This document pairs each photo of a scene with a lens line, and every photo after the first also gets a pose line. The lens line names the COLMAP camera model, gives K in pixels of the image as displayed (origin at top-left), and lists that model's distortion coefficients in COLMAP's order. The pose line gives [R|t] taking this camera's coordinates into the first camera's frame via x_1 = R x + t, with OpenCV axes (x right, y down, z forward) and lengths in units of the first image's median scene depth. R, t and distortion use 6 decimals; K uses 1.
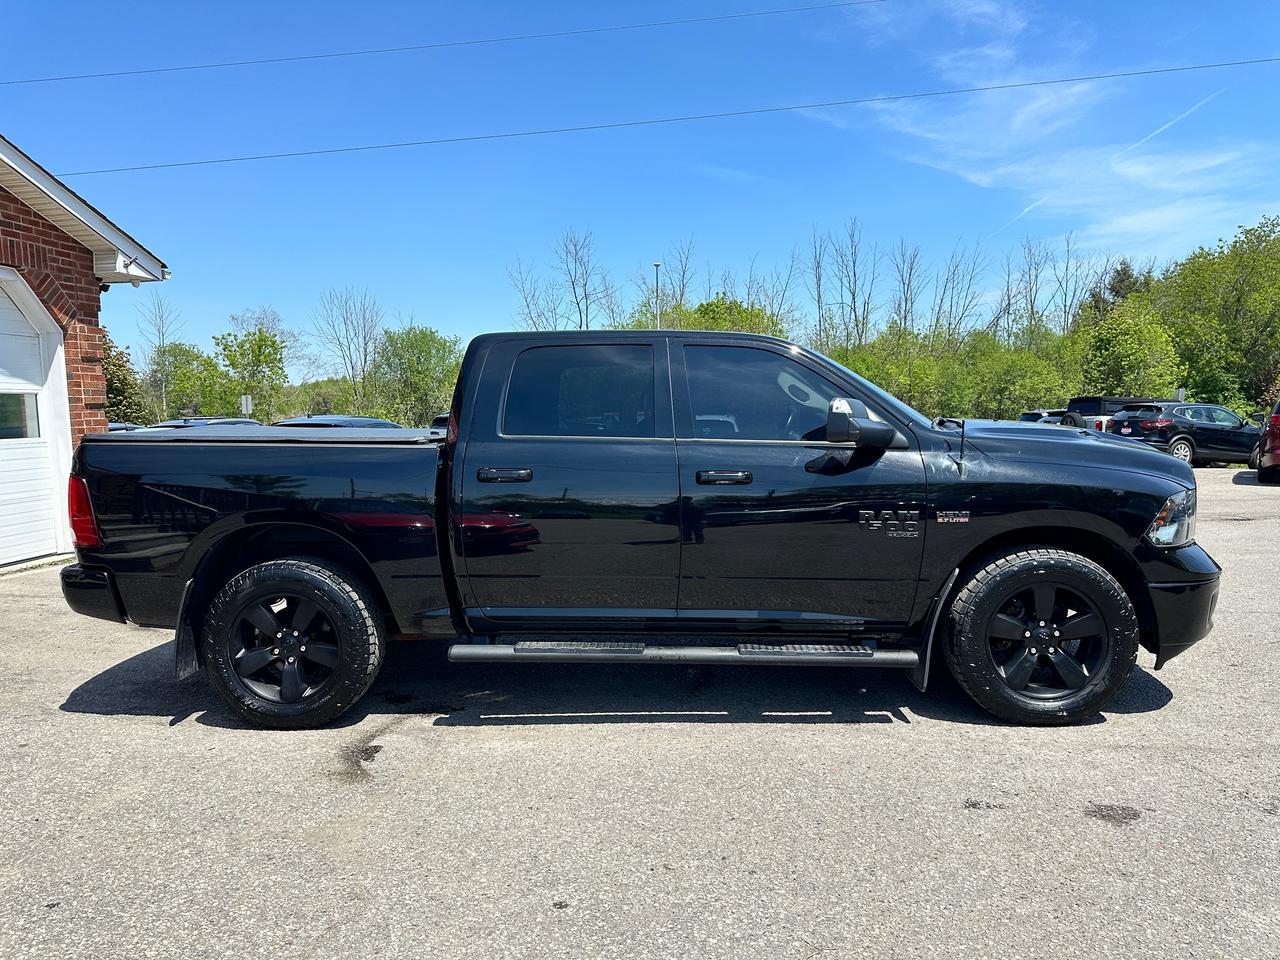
lens RADIAL K [[923.9, 0, 648.7], [0, 923.9, 475.5], [0, 0, 1]] dist [0.022551, -0.029618]
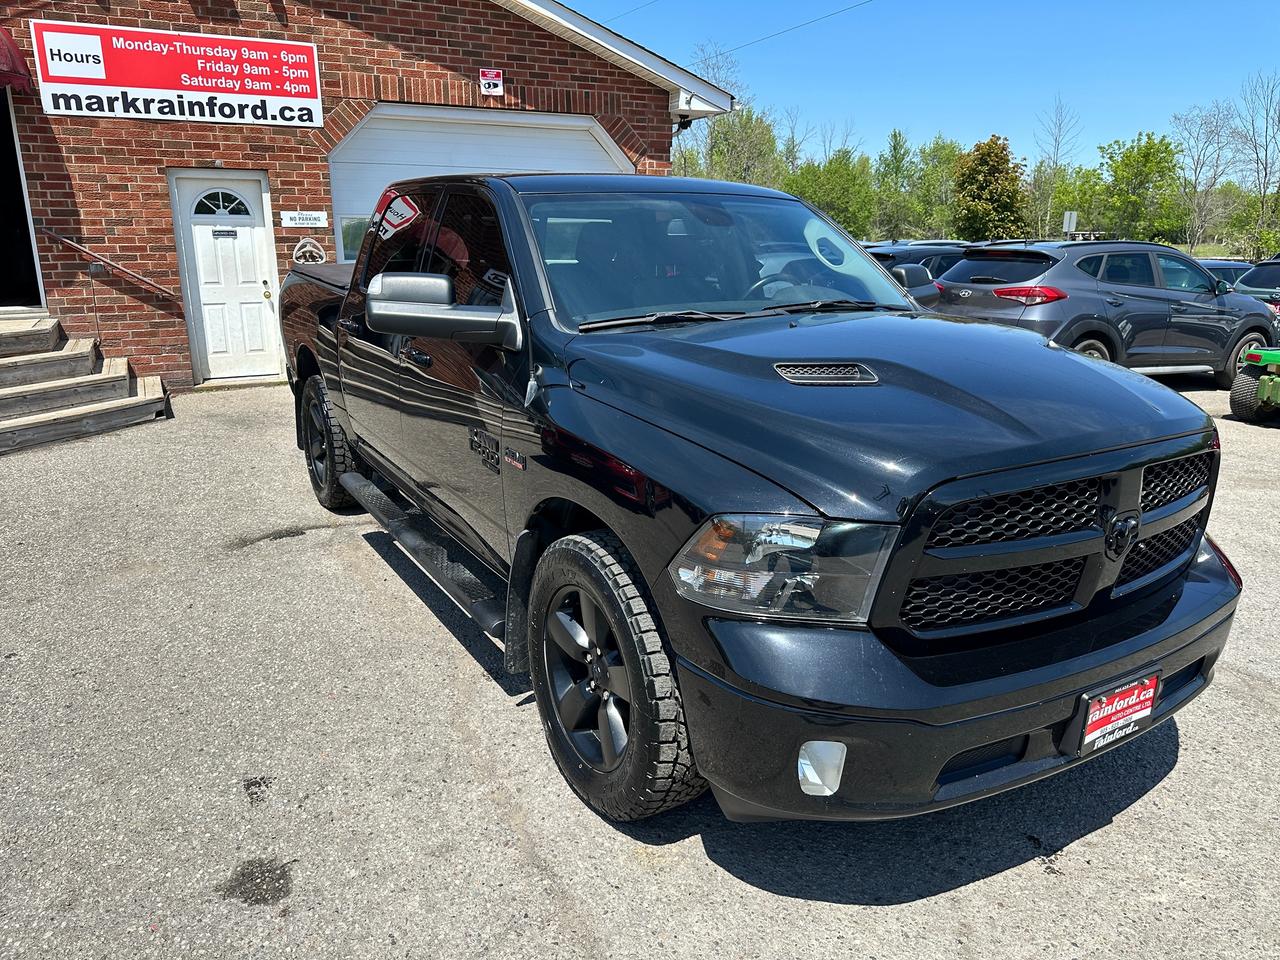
lens RADIAL K [[923.9, 0, 640.4], [0, 923.9, 481.6], [0, 0, 1]] dist [0.022551, -0.029618]
pose [[0.546327, 0.243072, -0.801525, 0.439131], [-0.075615, 0.967369, 0.241827, -0.052428], [0.834152, -0.071509, 0.546879, 0.326802]]
